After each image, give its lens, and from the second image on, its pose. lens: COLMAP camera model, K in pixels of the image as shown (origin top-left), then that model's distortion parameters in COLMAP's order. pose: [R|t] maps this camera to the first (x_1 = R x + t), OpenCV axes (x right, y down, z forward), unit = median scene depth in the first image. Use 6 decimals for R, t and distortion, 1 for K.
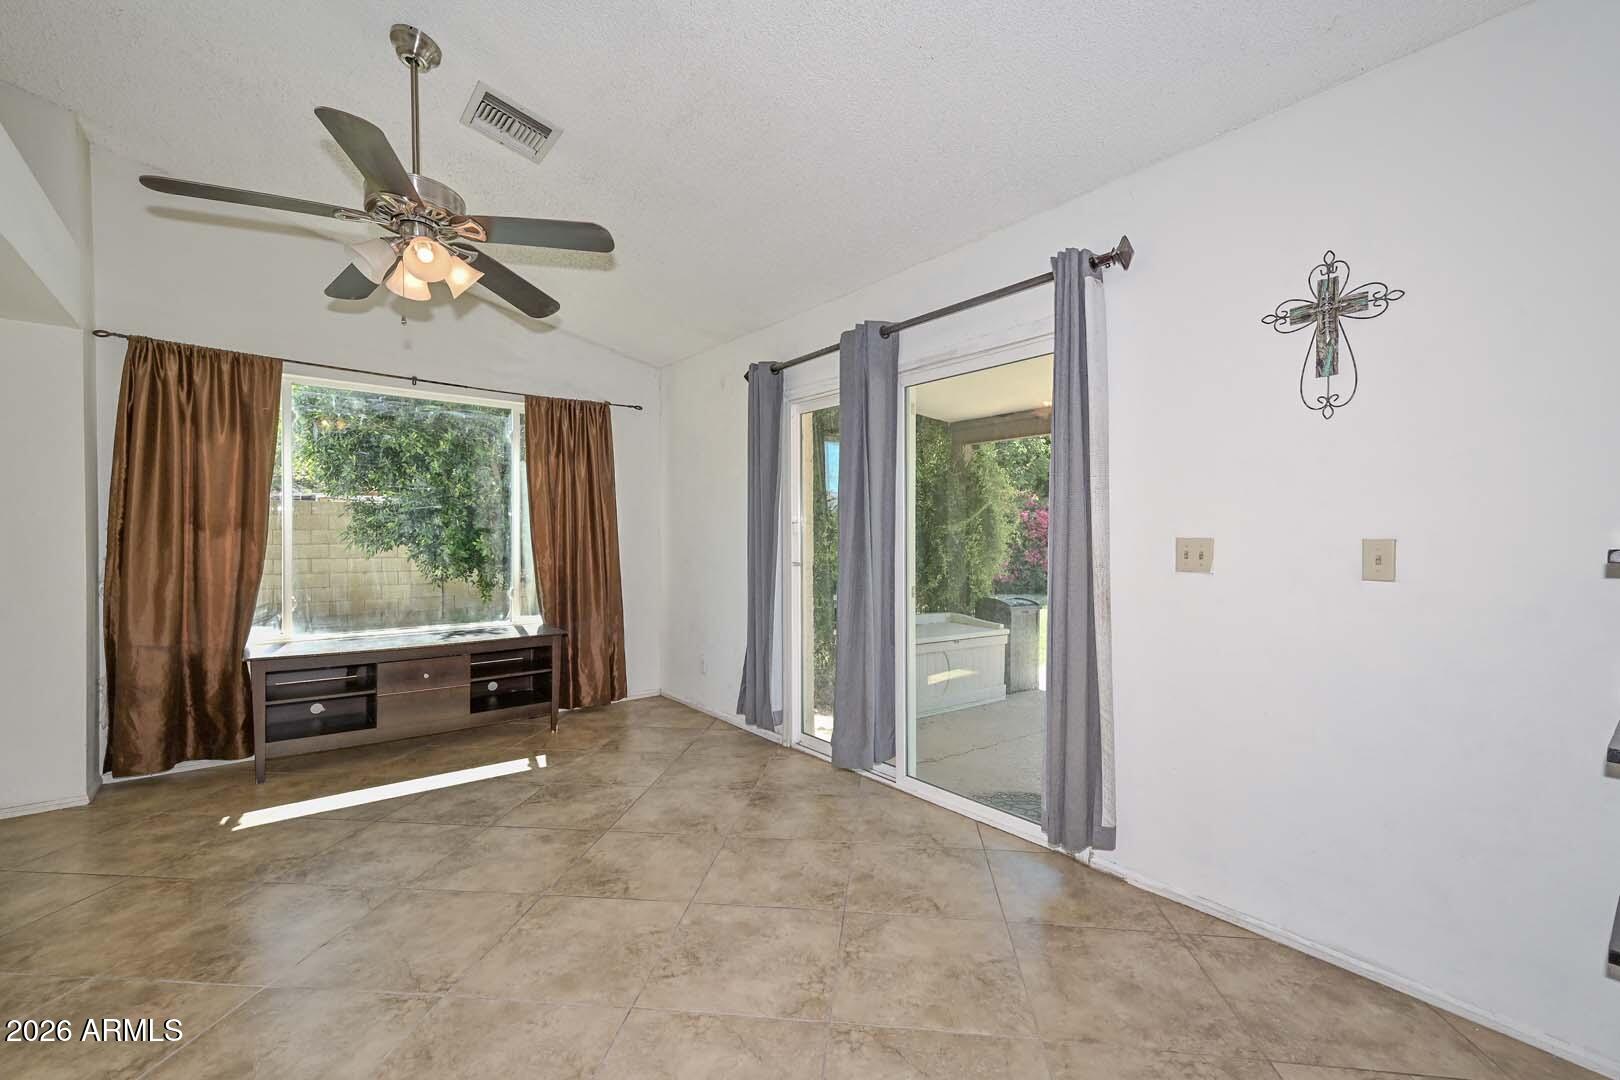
lens RADIAL K [[688.6, 0, 813.8], [0, 688.6, 543.8], [0, 0, 1]] dist [0.012183, 0.000573]
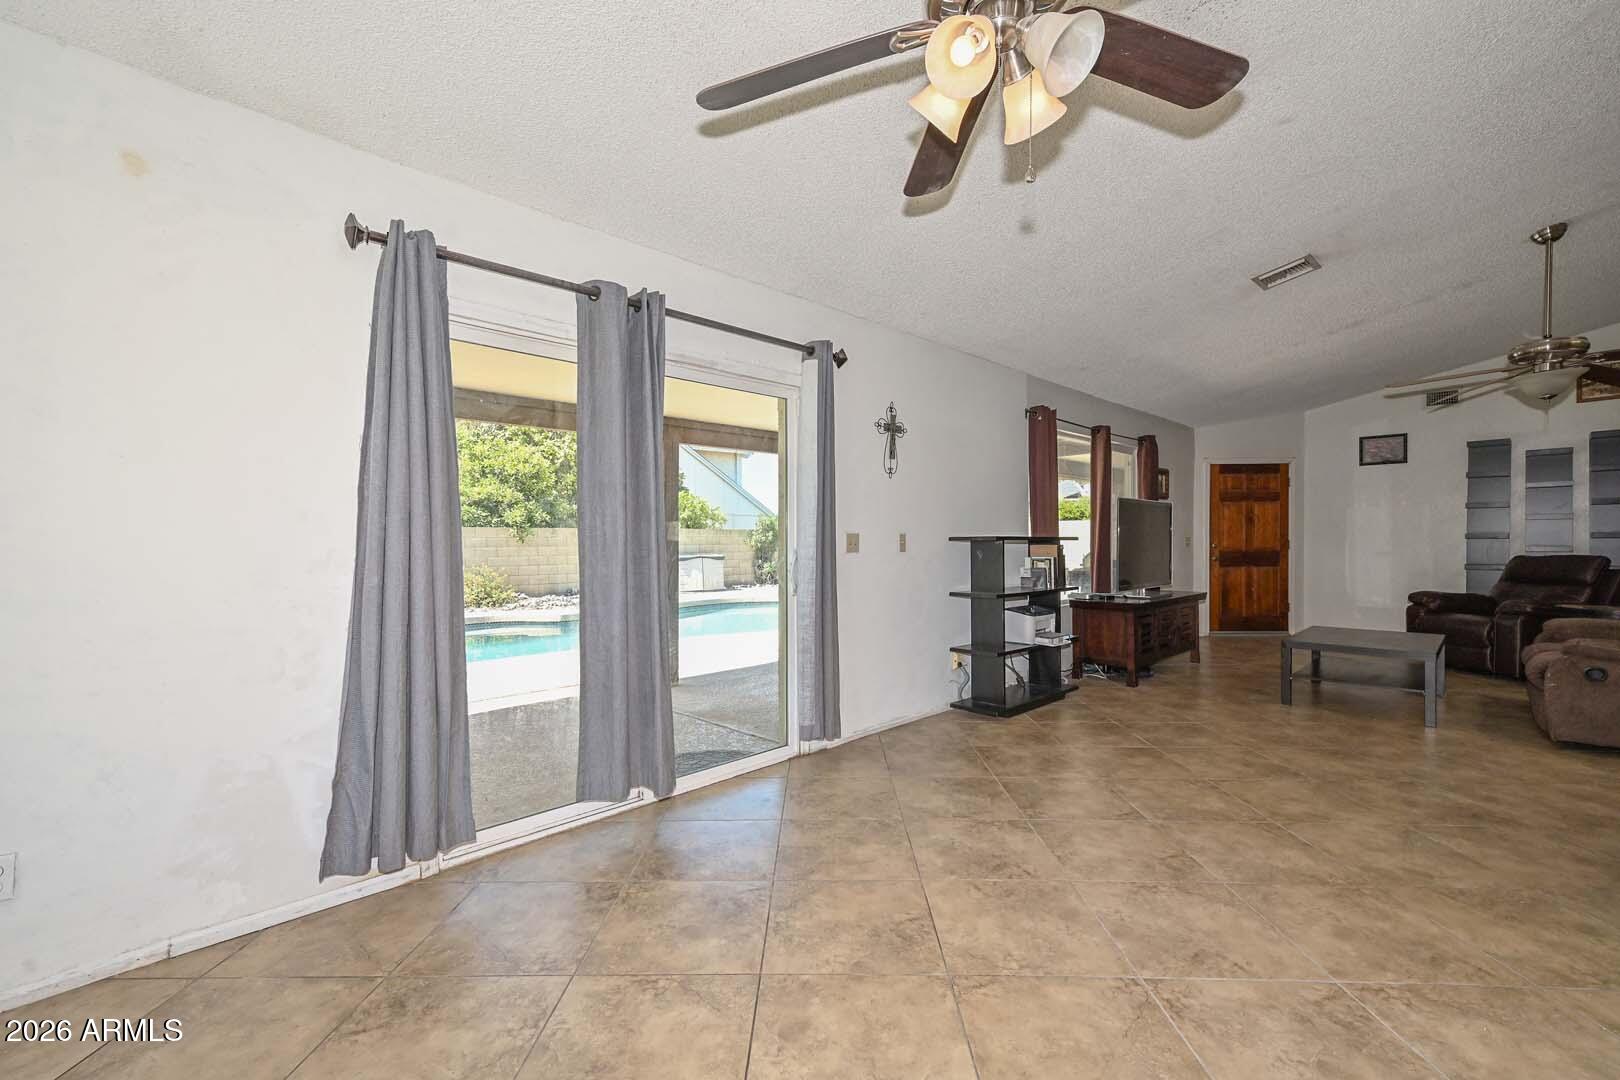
lens RADIAL K [[688.6, 0, 809.8], [0, 688.6, 547.7], [0, 0, 1]] dist [0.012183, 0.000573]
pose [[-0.093730, -0.016089, 0.995468, -1.134035], [0.018442, 0.999670, 0.017893, -0.005130], [-0.995427, 0.020035, -0.093403, 1.191659]]
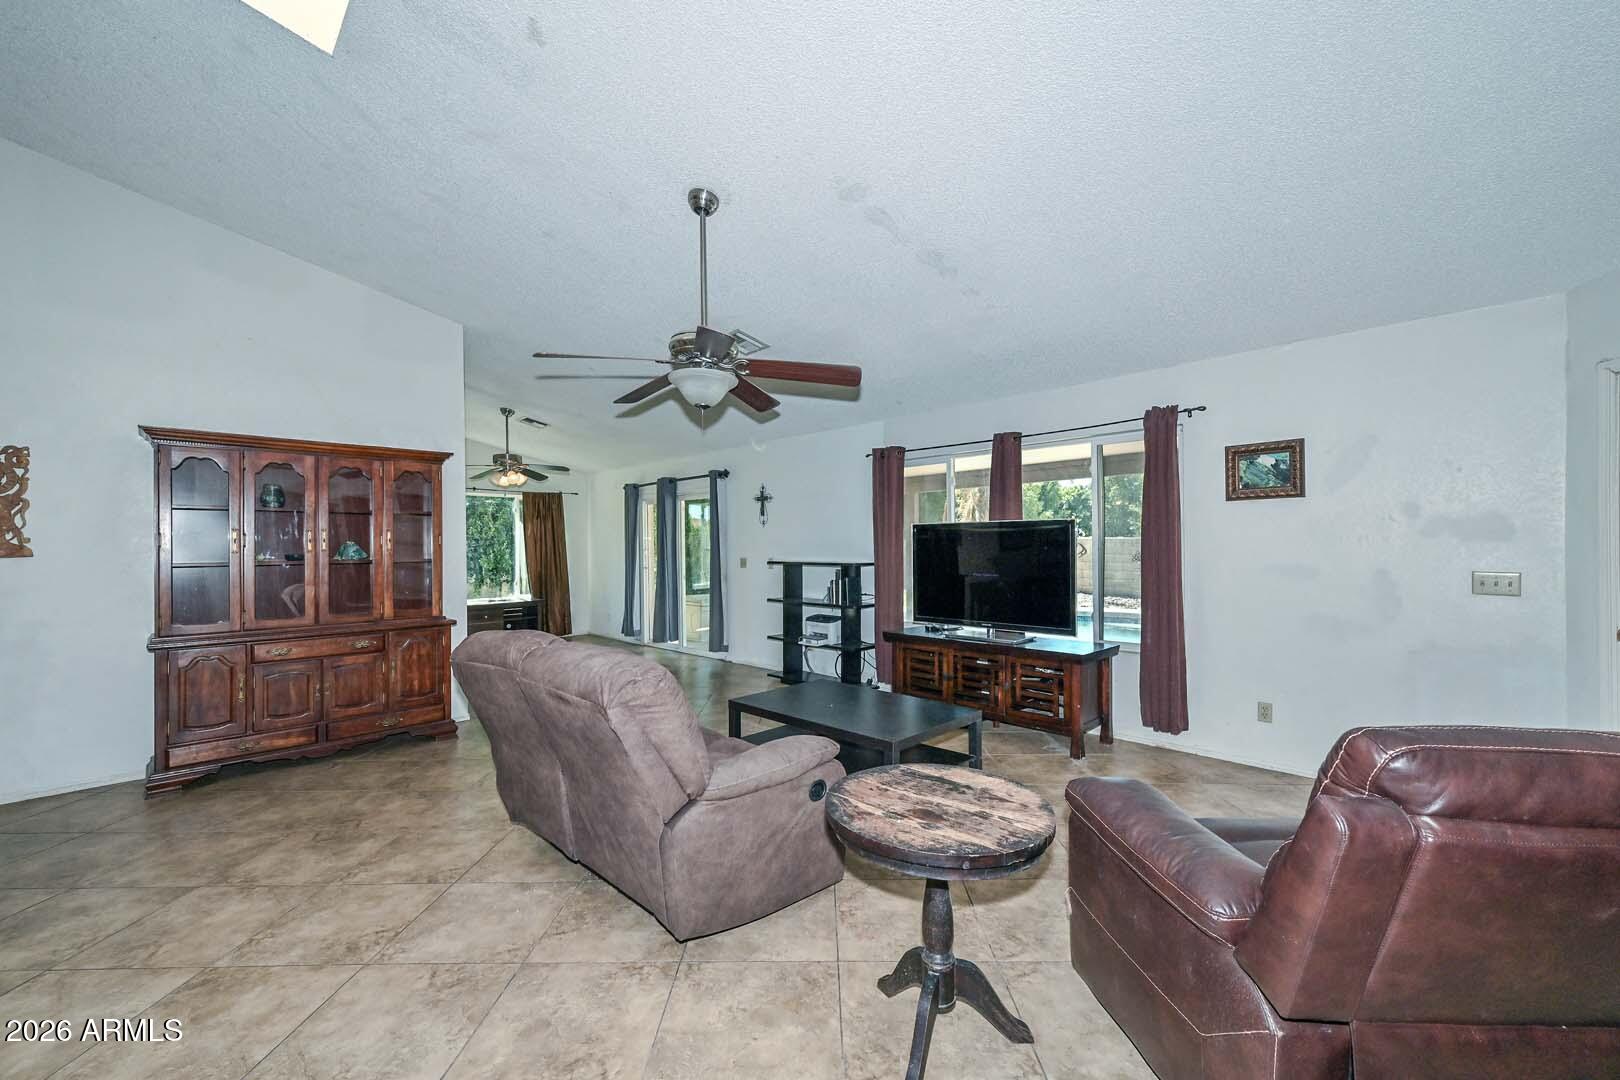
lens RADIAL K [[641.0, 0, 799.4], [0, 641.0, 544.7], [0, 0, 1]] dist [0.001734, 0.000302]
pose [[0.996007, -0.010774, 0.088618, 0.509081], [0.011626, 0.999891, -0.009110, -0.039837], [-0.088510, 0.010104, 0.996024, -2.058035]]
